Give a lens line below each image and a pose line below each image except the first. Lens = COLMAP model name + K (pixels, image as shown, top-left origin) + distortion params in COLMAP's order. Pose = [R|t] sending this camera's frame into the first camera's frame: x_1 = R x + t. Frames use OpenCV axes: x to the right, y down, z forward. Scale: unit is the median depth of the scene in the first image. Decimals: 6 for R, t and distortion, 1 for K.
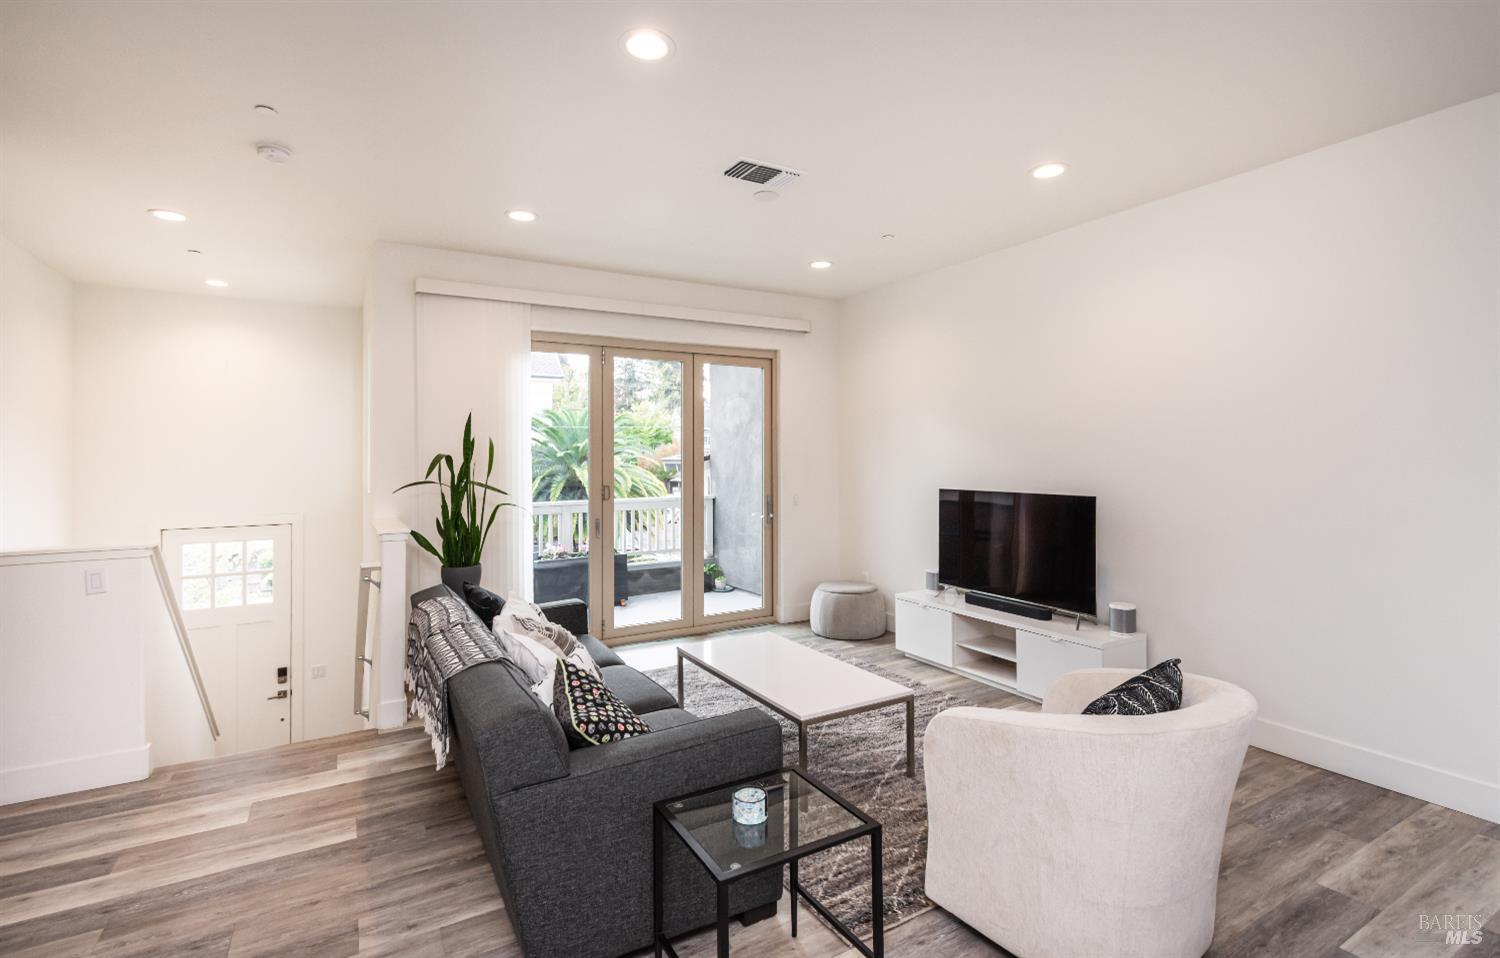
lens RADIAL K [[694.1, 0, 751.3], [0, 694.1, 447.0], [0, 0, 1]] dist [-0.001737, -0.000563]
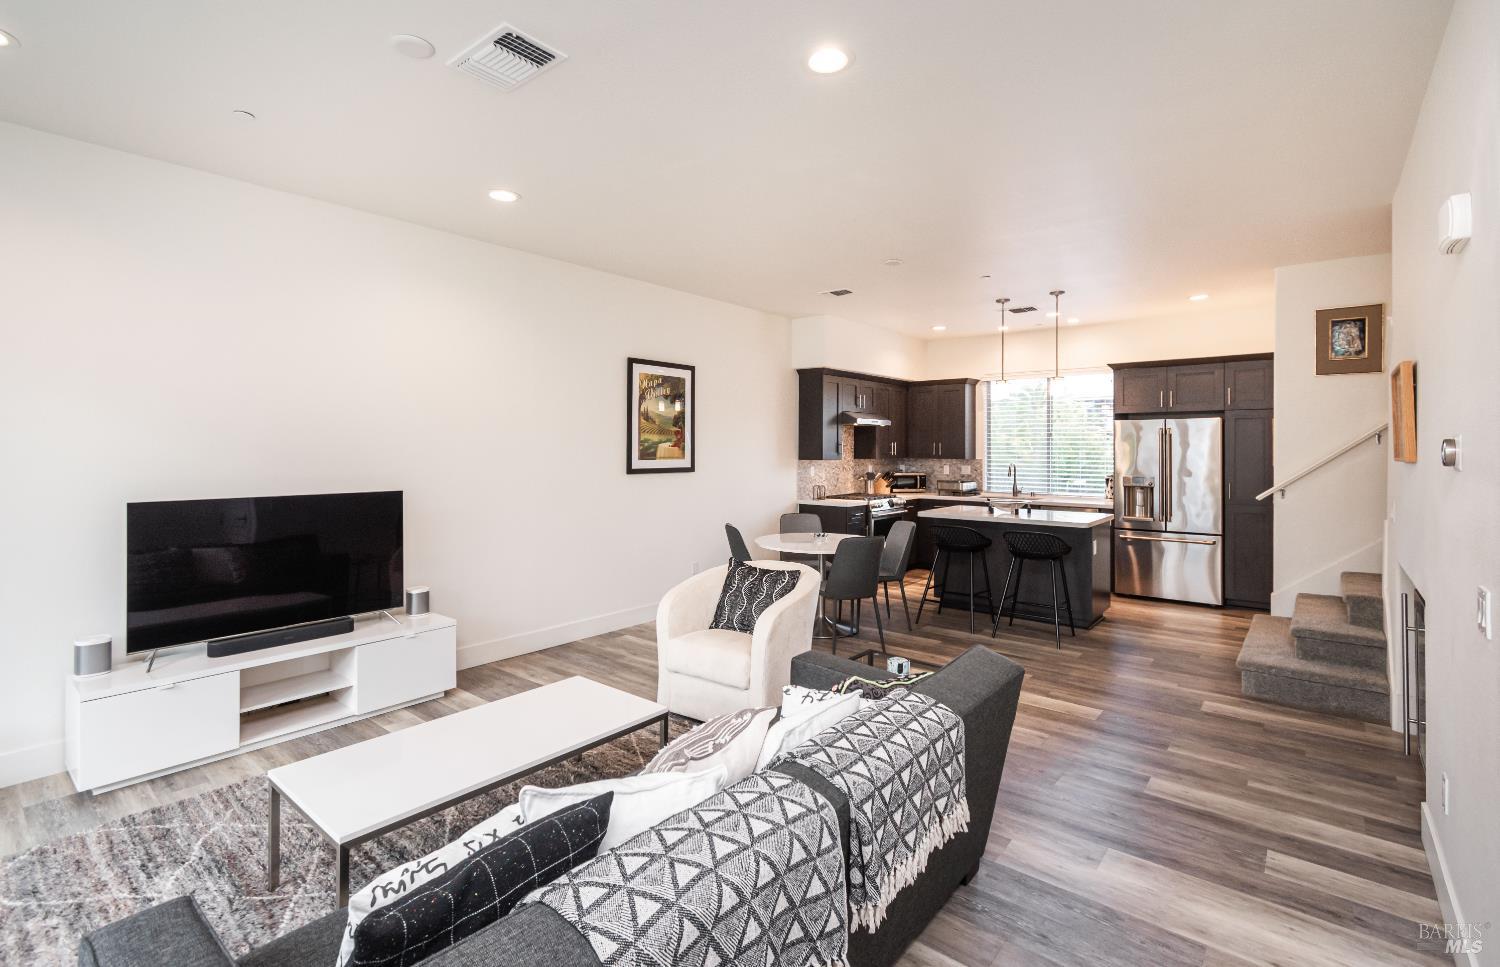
lens RADIAL K [[648.7, 0, 770.6], [0, 648.7, 435.5], [0, 0, 1]] dist [0.002364, -0.000791]
pose [[-0.347181, 0.029828, 0.937323, -0.568620], [-0.010468, 0.999309, -0.035678, 0.016049], [-0.937740, -0.022199, -0.346629, 0.767691]]
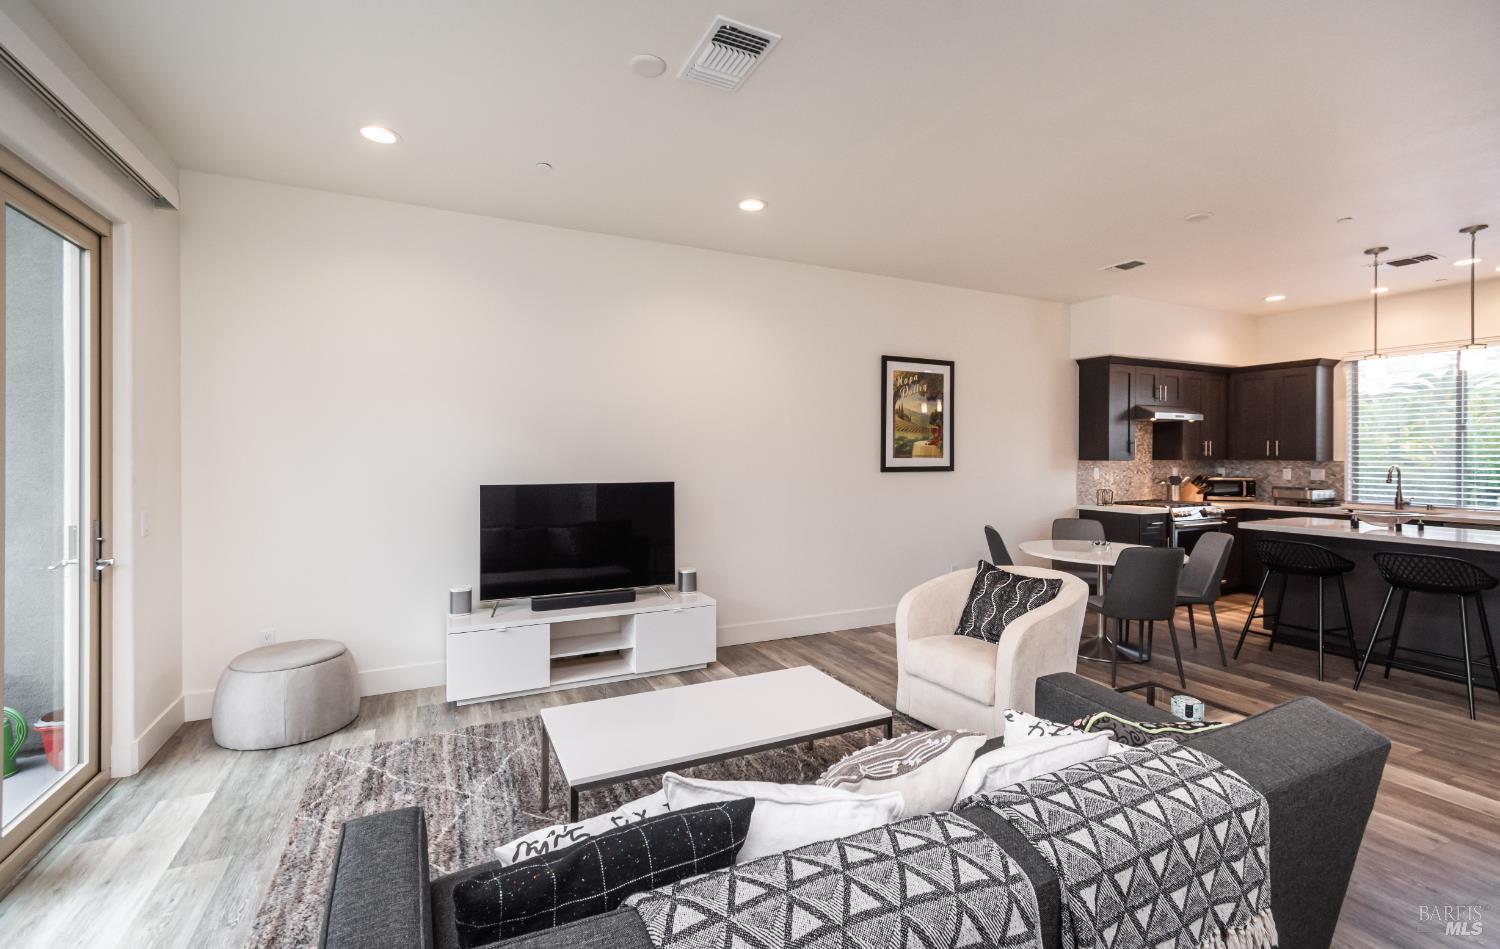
lens RADIAL K [[625.8, 0, 777.9], [0, 625.8, 452.9], [0, 0, 1]] dist [-0.001304, 0.000790]
pose [[0.072709, 0.016401, 0.997218, -0.510261], [-0.011362, 0.999814, -0.015615, 0.034472], [-0.997288, -0.010195, 0.072882, 0.697960]]
